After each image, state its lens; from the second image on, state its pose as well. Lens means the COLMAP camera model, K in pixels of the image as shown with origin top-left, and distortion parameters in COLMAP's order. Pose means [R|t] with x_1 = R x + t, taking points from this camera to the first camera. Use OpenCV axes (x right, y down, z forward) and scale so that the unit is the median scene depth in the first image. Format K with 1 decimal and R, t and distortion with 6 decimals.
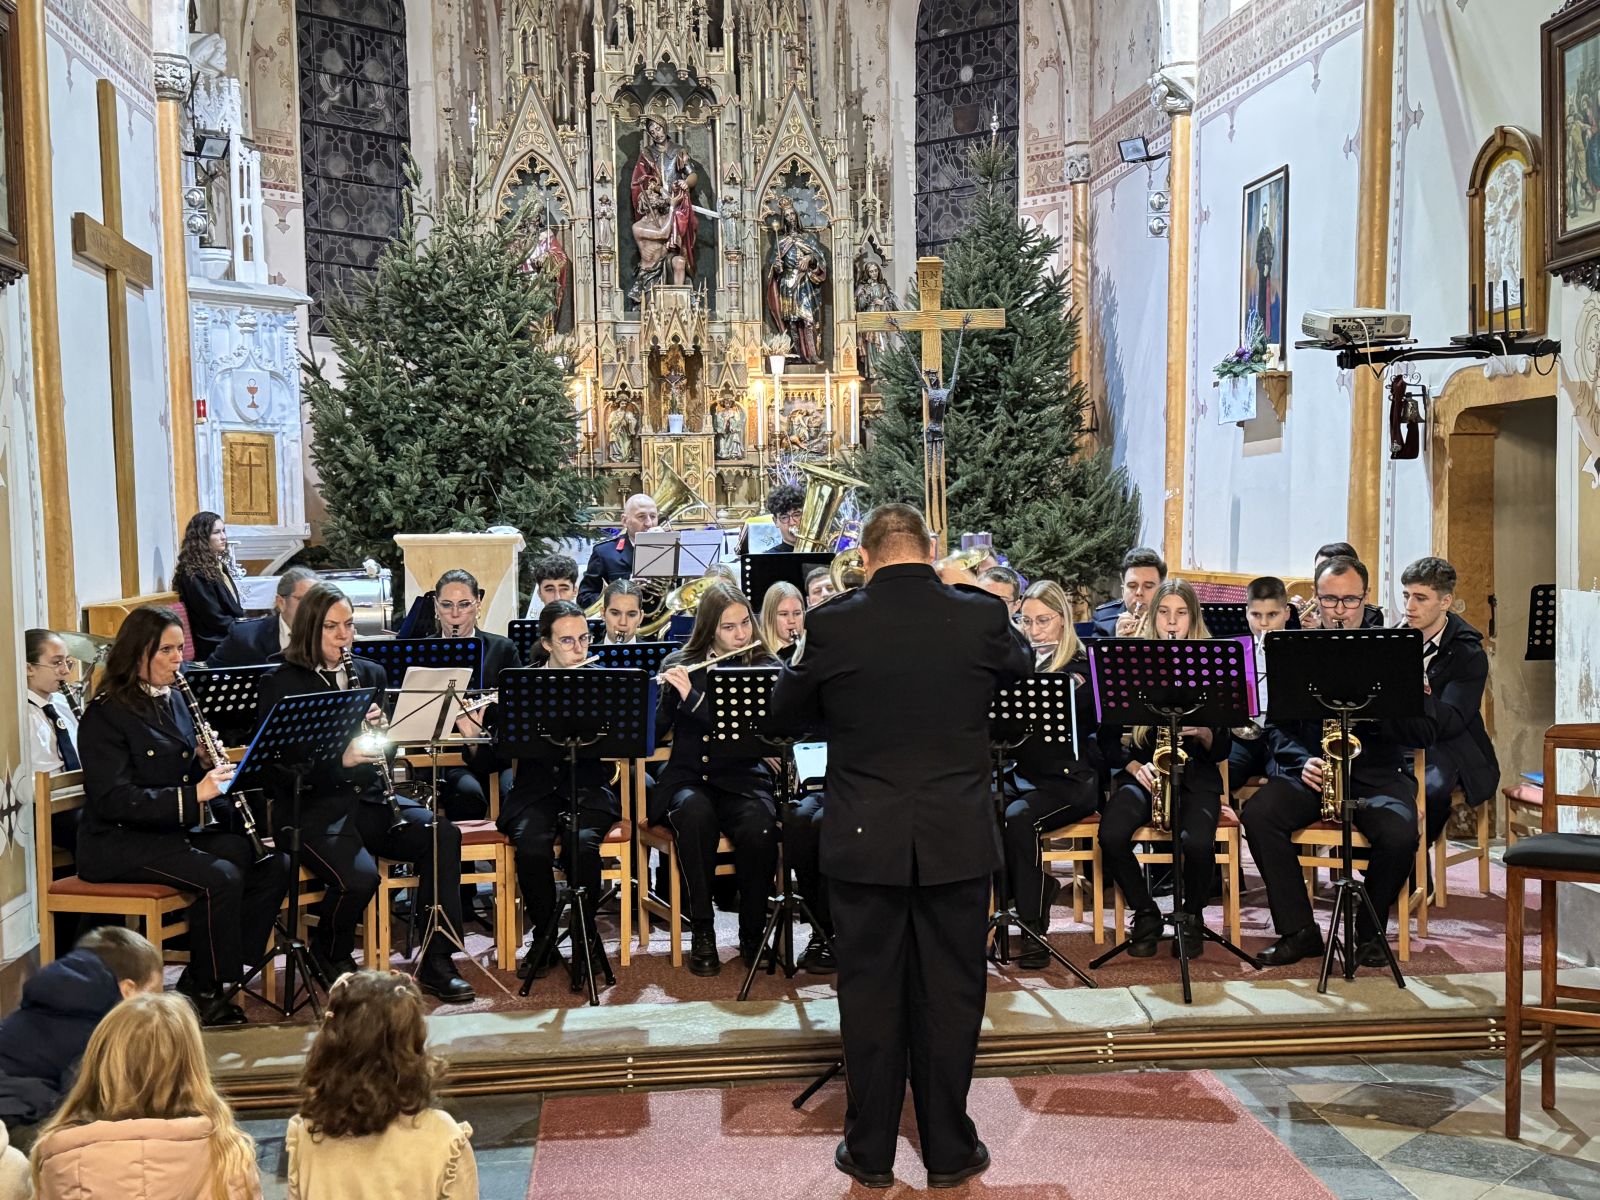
lens RADIAL K [[2015.7, 0, 819.7], [0, 2015.7, 602.0], [0, 0, 1]] dist [0.186432, -0.348447]
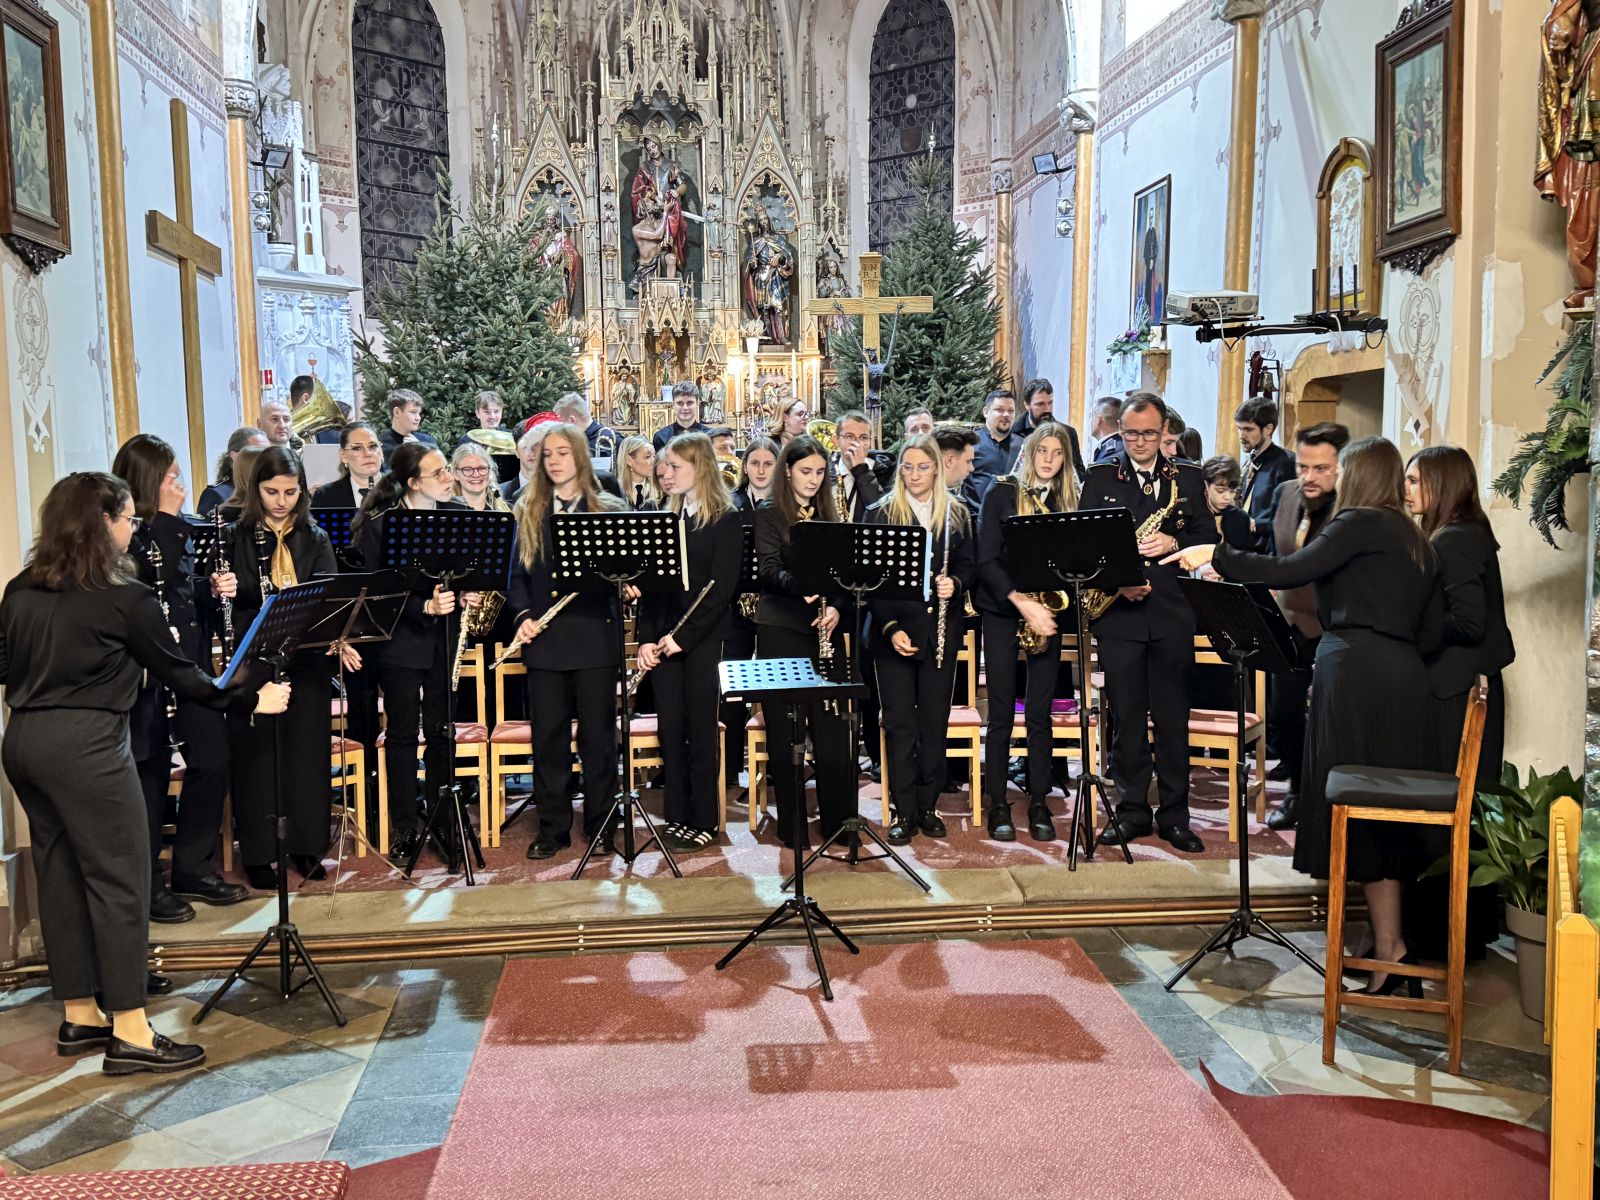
lens RADIAL K [[1611.3, 0, 798.2], [0, 1611.3, 607.7], [0, 0, 1]] dist [0.191596, -0.402018]
pose [[0.999957, 0.005498, -0.007459, 0.015169], [-0.005192, 0.999168, 0.040452, 0.000402], [0.007675, -0.040412, 0.999154, 0.026229]]
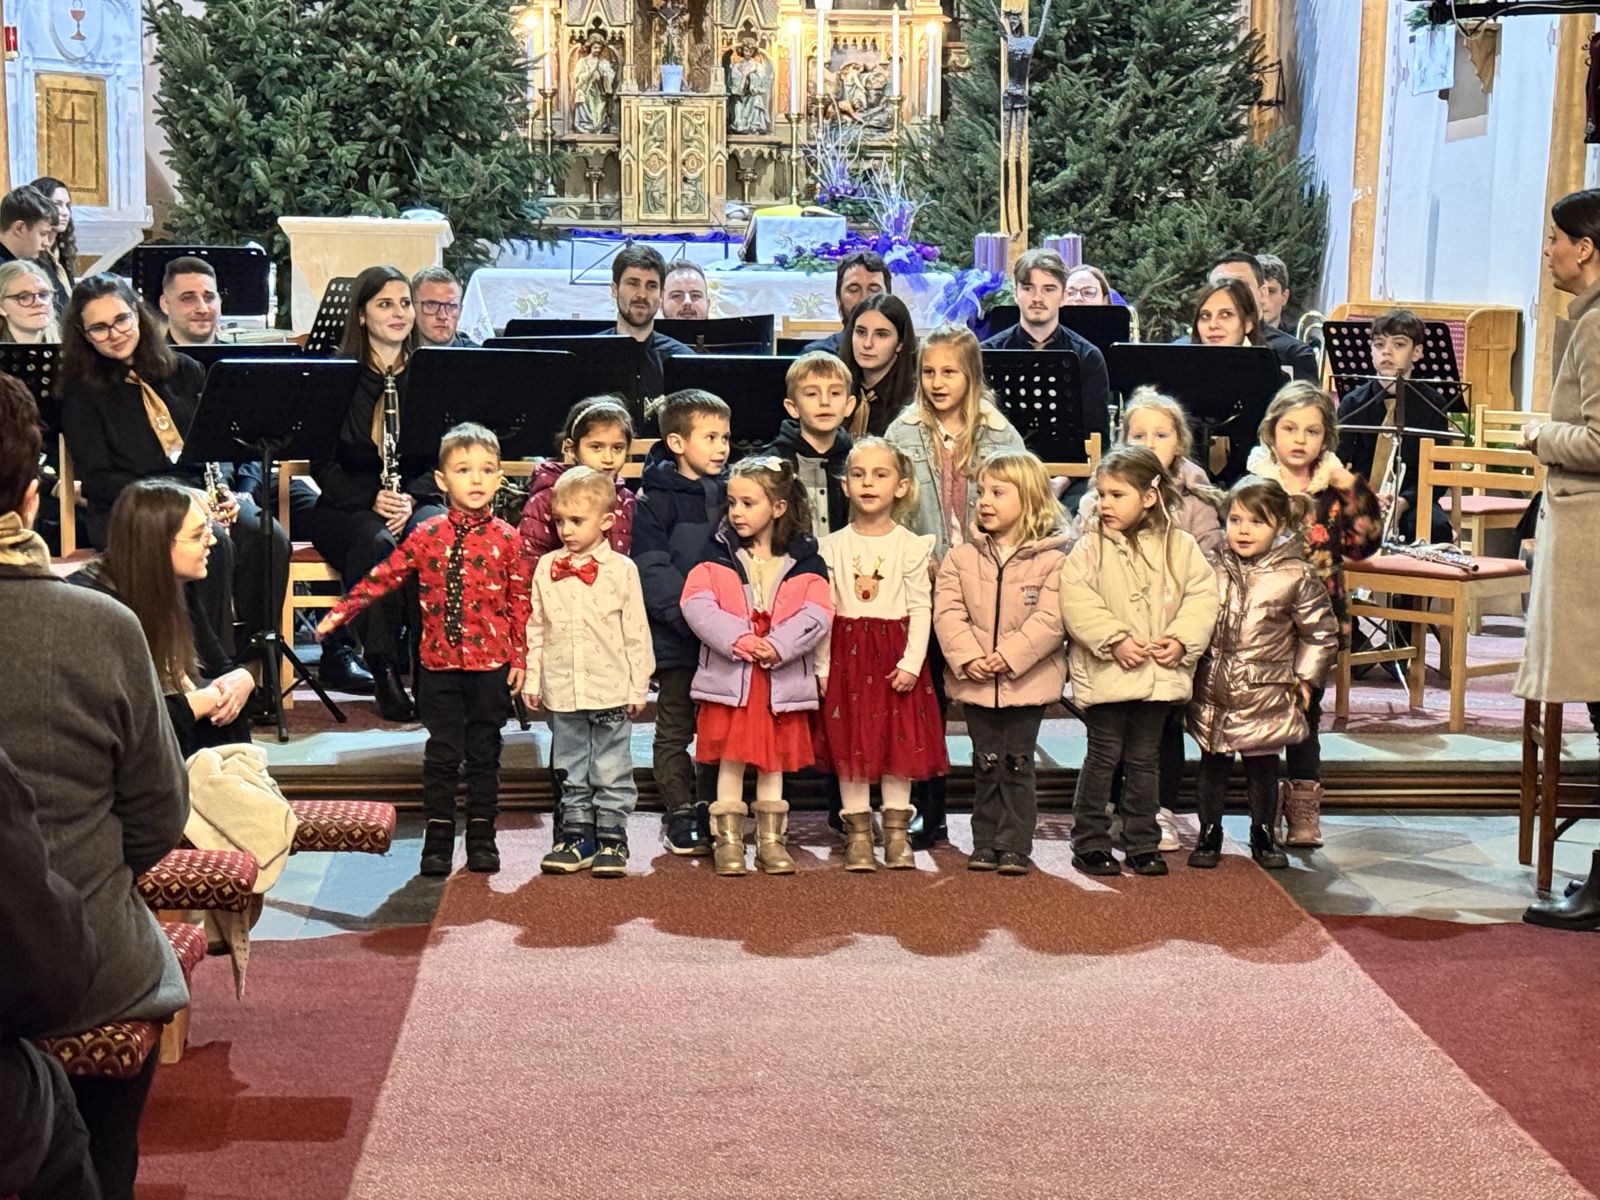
lens RADIAL K [[3548.4, 0, 807.2], [0, 3548.4, 603.3], [0, 0, 1]] dist [0.154061, -0.147979]
pose [[0.998696, 0.031041, -0.040527, 0.029822], [-0.028813, 0.998100, 0.054454, 0.022786], [0.042140, -0.053216, 0.997693, -0.219038]]
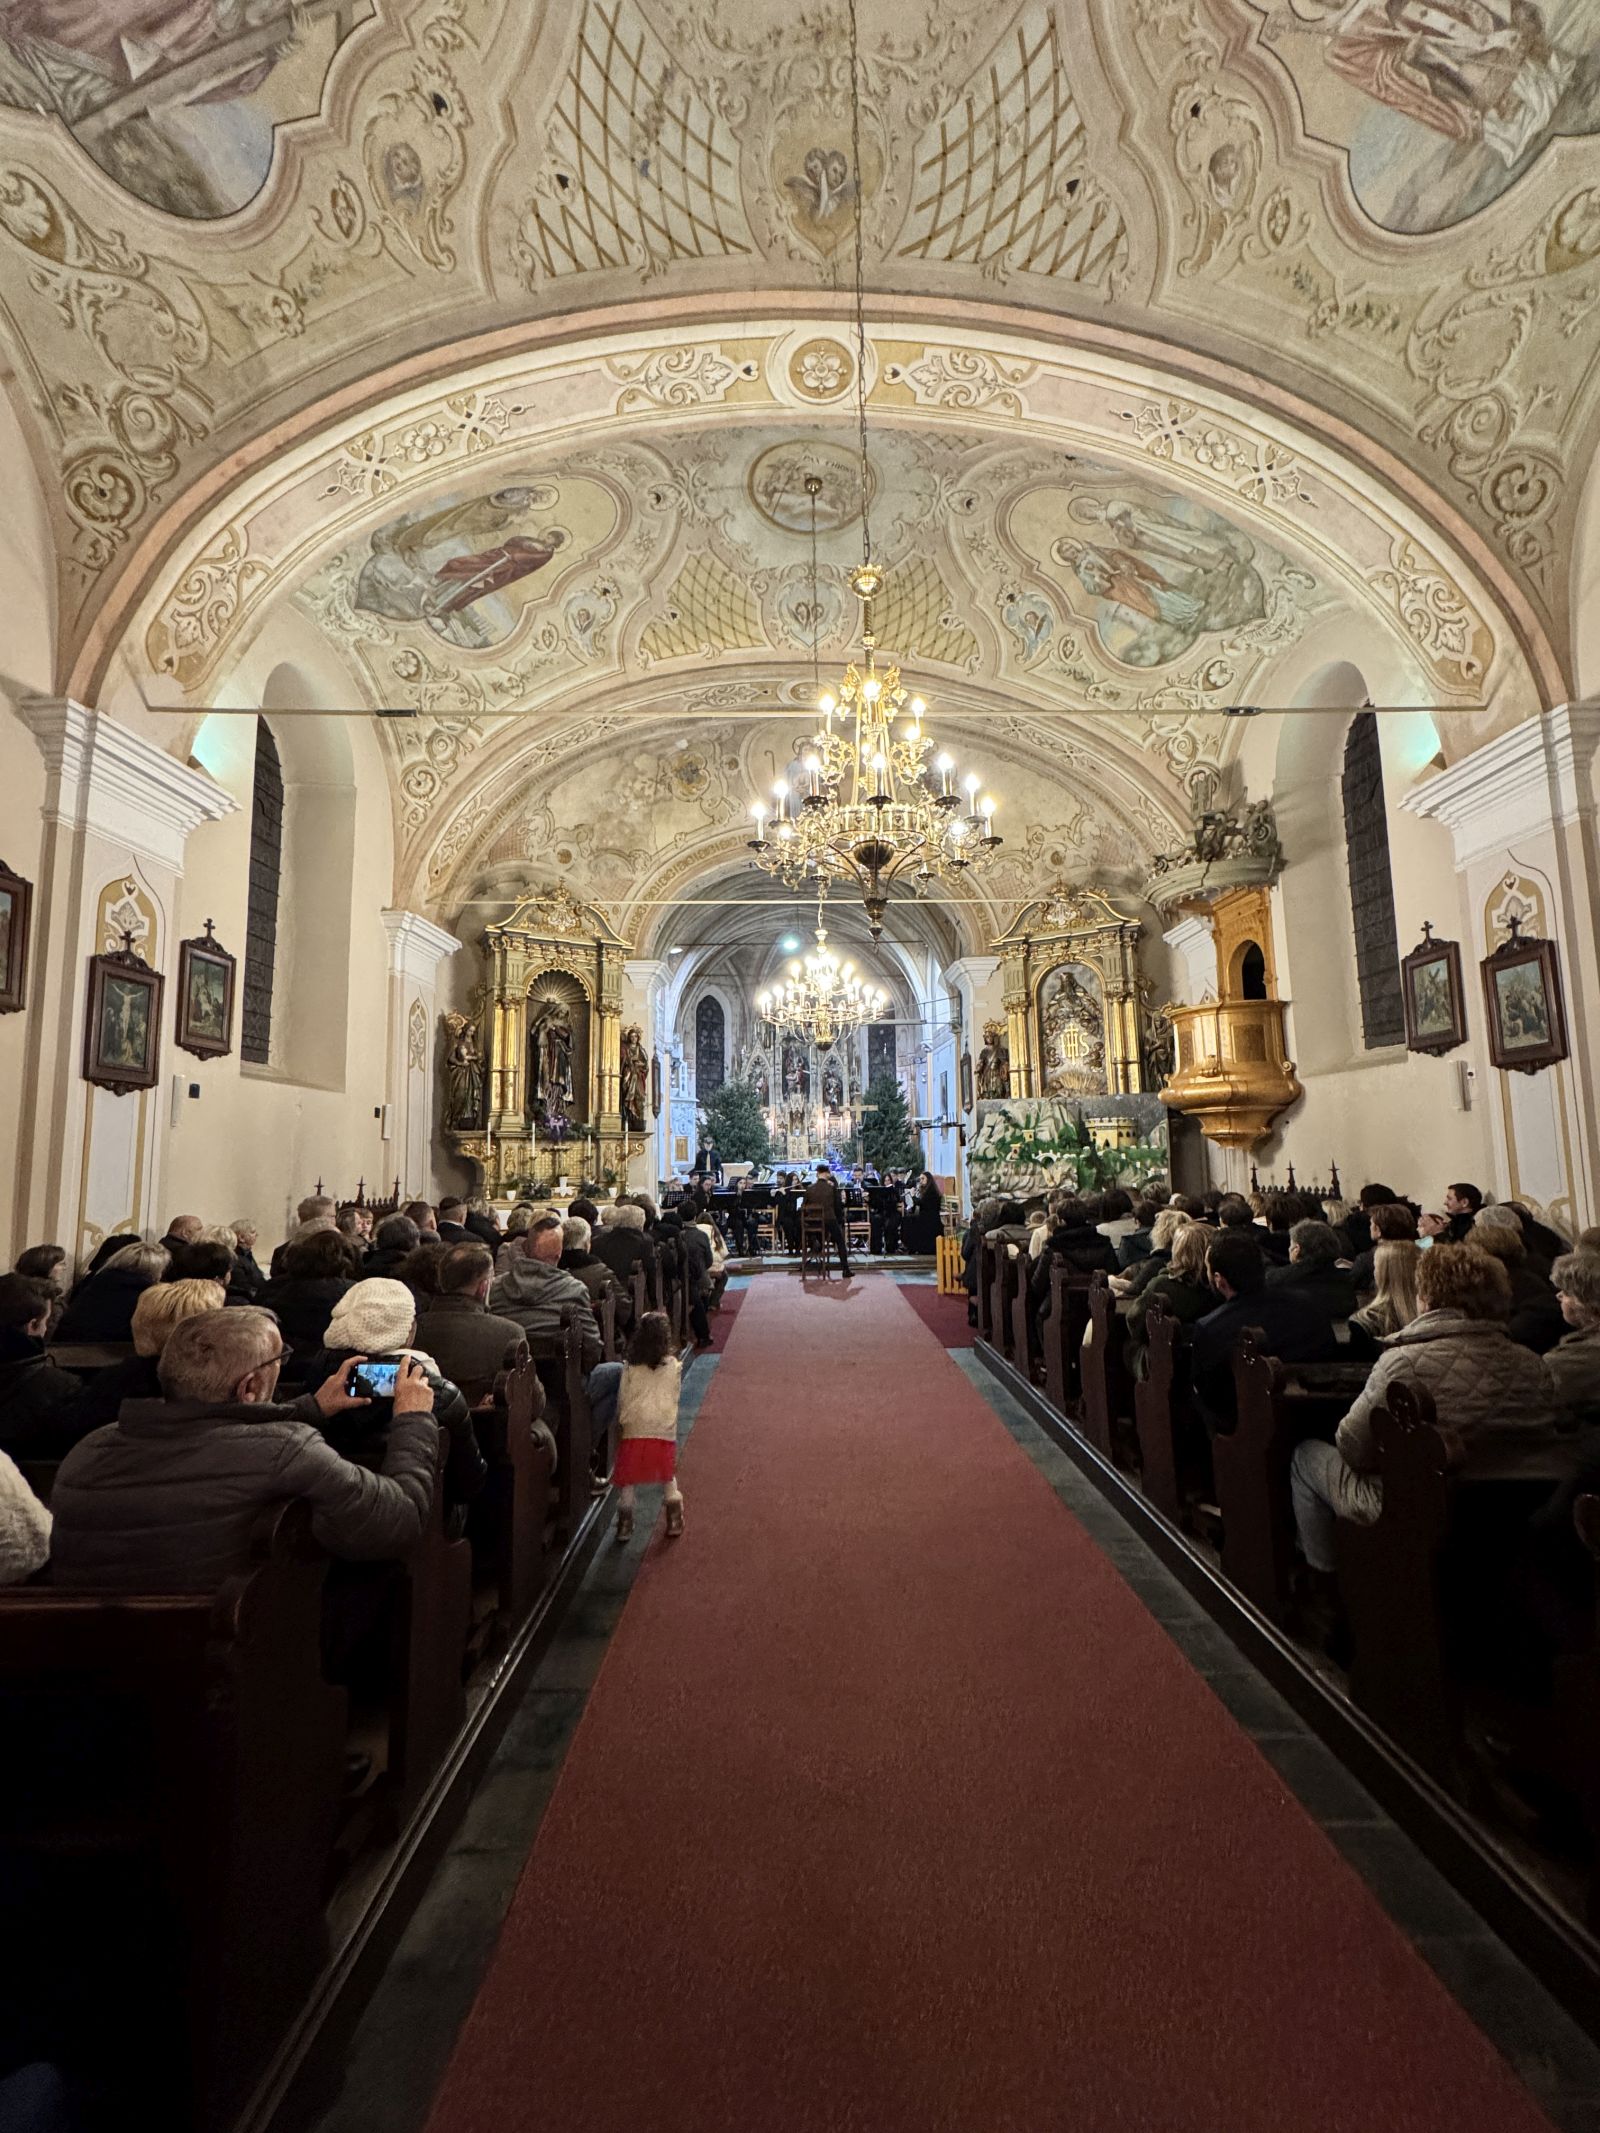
lens RADIAL K [[843.9, 0, 801.9], [0, 843.9, 1066.2], [0, 0, 1]] dist [-0.003350, -0.000038]
pose [[0.995847, -0.008015, -0.090687, 0.071244], [-0.005659, 0.988742, -0.149523, 0.017333], [0.090864, 0.149415, 0.984591, -0.459717]]
